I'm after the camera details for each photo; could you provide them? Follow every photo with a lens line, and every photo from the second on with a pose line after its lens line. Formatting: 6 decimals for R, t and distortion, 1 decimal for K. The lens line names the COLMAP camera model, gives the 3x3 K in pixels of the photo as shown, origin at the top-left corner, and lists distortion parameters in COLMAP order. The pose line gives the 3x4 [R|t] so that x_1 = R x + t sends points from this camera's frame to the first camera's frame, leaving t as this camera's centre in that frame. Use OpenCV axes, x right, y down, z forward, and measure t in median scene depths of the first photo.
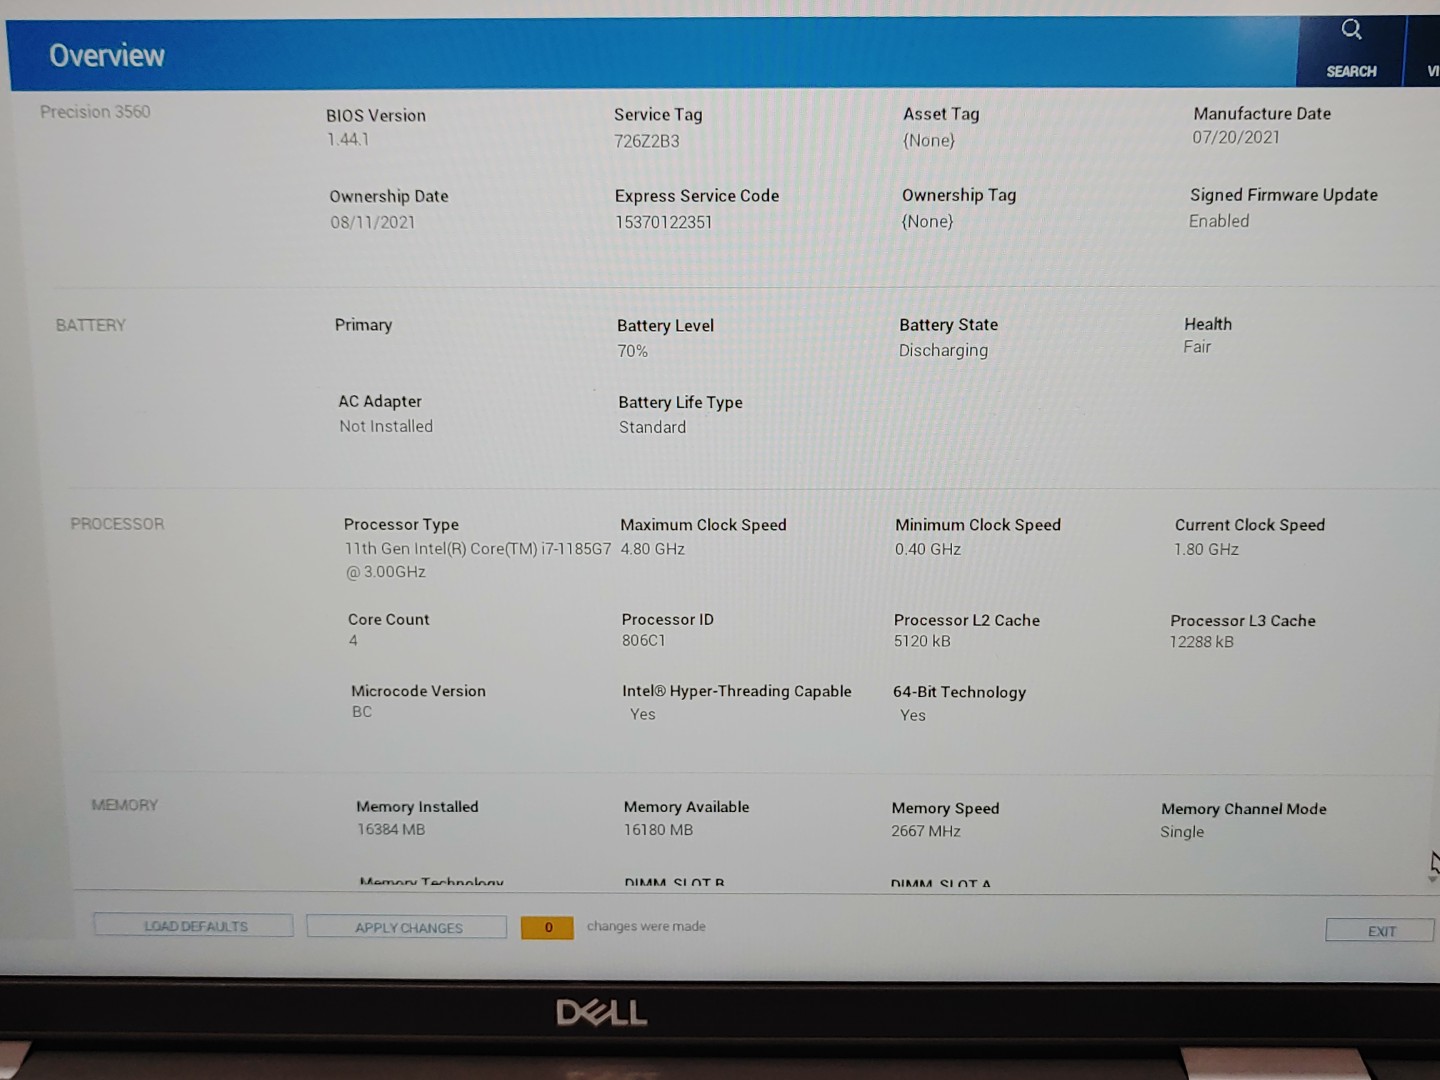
lens RADIAL K [[1824.9, 0, 712.5], [0, 1824.9, 541.2], [0, 0, 1]] dist [-0.010251, 0.000000]
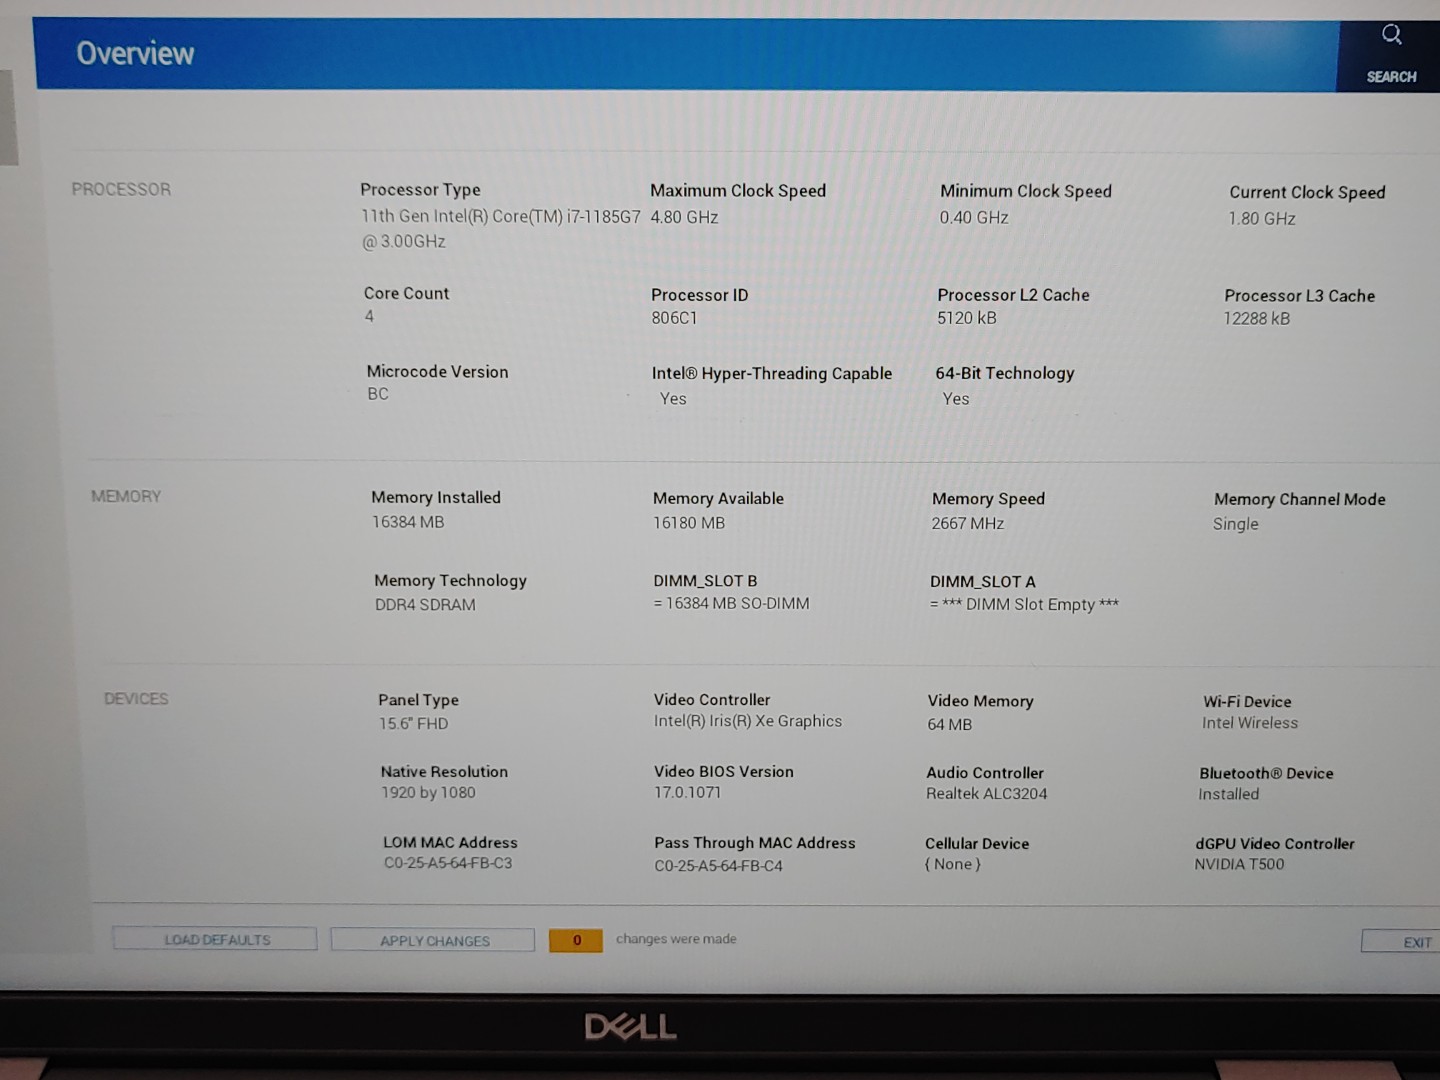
lens RADIAL K [[1824.9, 0, 780.2], [0, 1824.9, 637.7], [0, 0, 1]] dist [-0.010251, 0.000000]
pose [[0.999801, 0.006907, 0.018721, 0.000768], [-0.006763, 0.999947, -0.007765, 0.229709], [-0.018774, 0.007637, 0.999795, 0.046660]]
